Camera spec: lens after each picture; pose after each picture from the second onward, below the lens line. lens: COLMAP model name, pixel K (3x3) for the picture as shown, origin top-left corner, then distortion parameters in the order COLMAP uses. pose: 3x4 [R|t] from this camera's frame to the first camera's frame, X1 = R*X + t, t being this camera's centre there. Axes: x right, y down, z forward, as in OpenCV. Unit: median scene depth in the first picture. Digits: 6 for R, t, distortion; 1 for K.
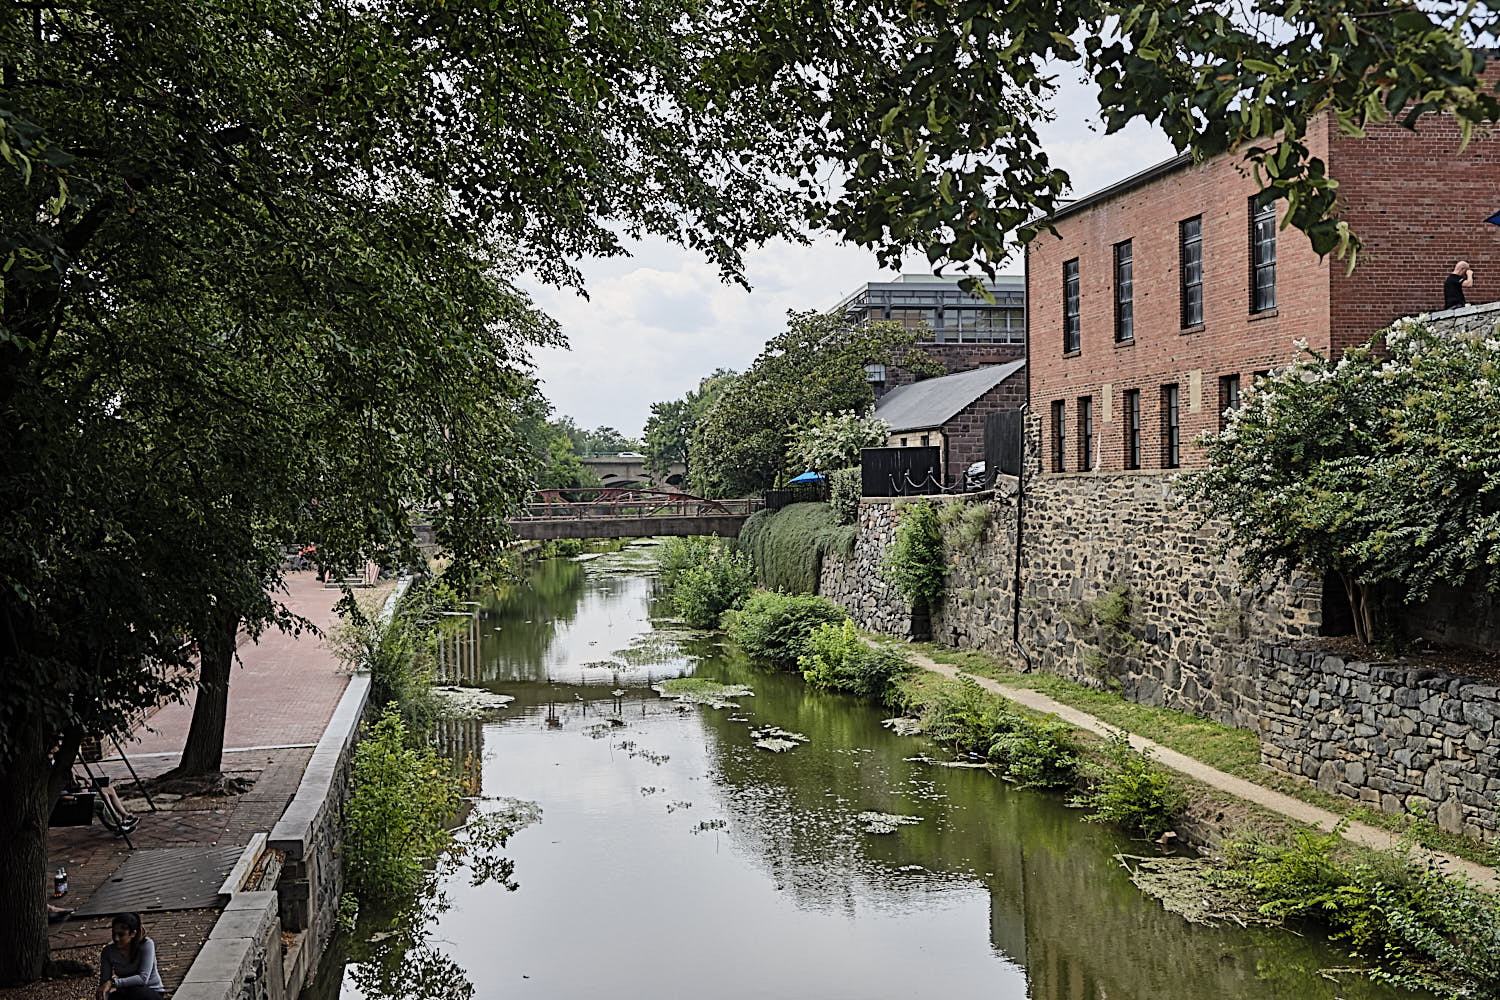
lens RADIAL K [[1604.8, 0, 747.7], [0, 1604.8, 499.9], [0, 0, 1]] dist [0.015705, 0.000000]
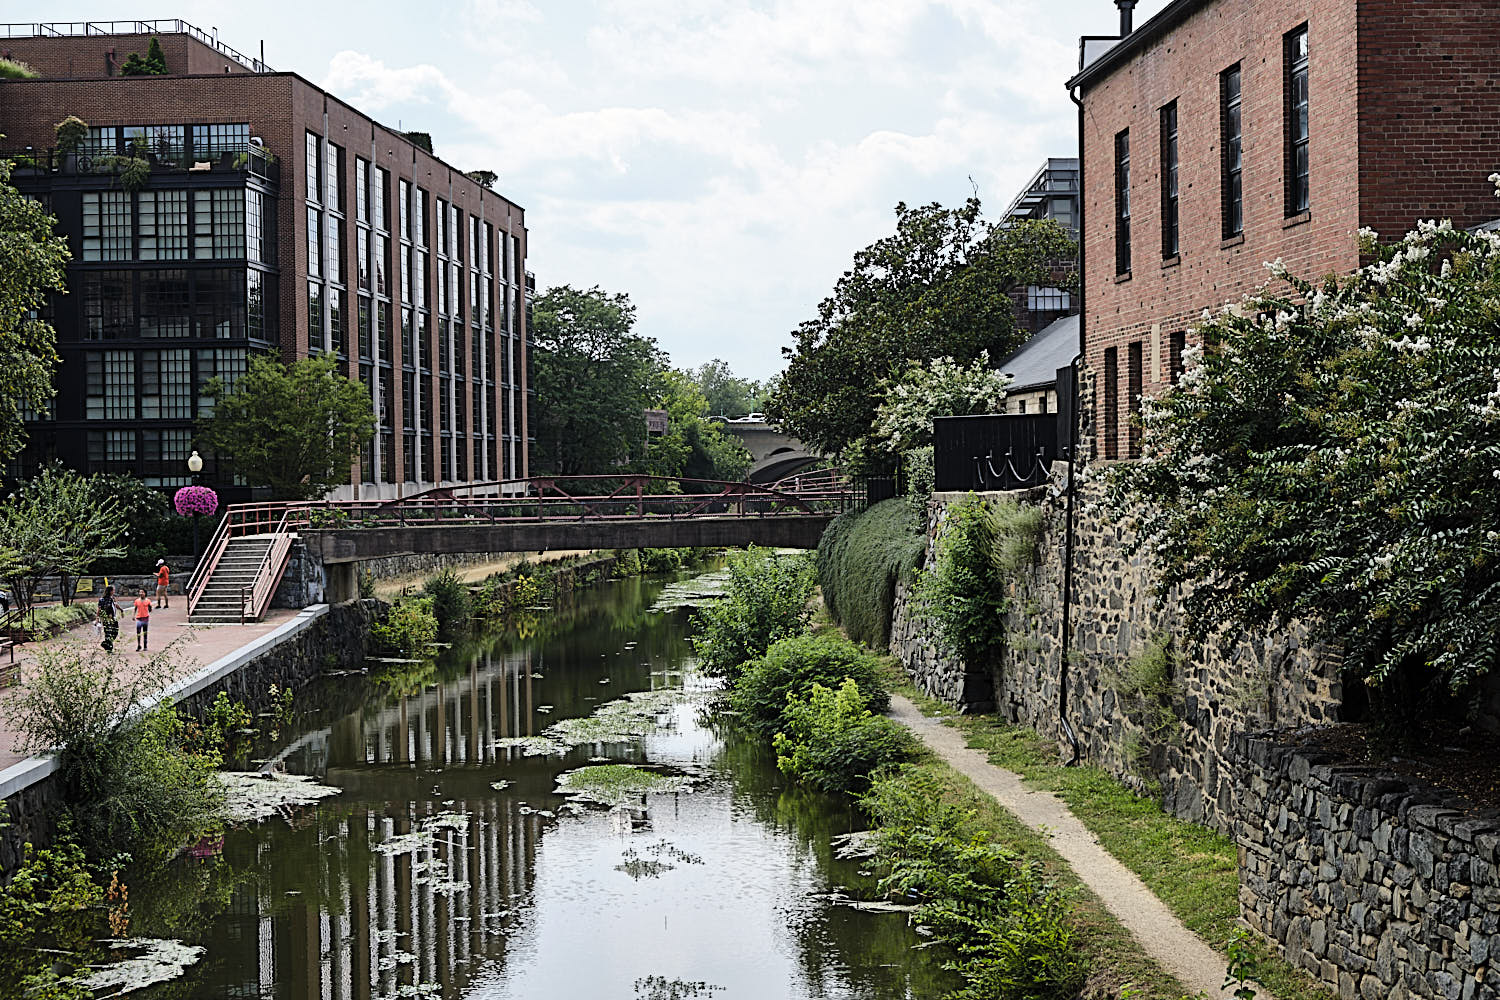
lens RADIAL K [[2420.7, 0, 762.2], [0, 2420.7, 510.1], [0, 0, 1]] dist [-0.005109, 0.000000]
pose [[0.992651, 0.001632, -0.120999, 0.179619], [-0.000291, 0.999938, 0.011098, -0.007463], [0.121009, -0.010981, 0.992591, 0.010343]]
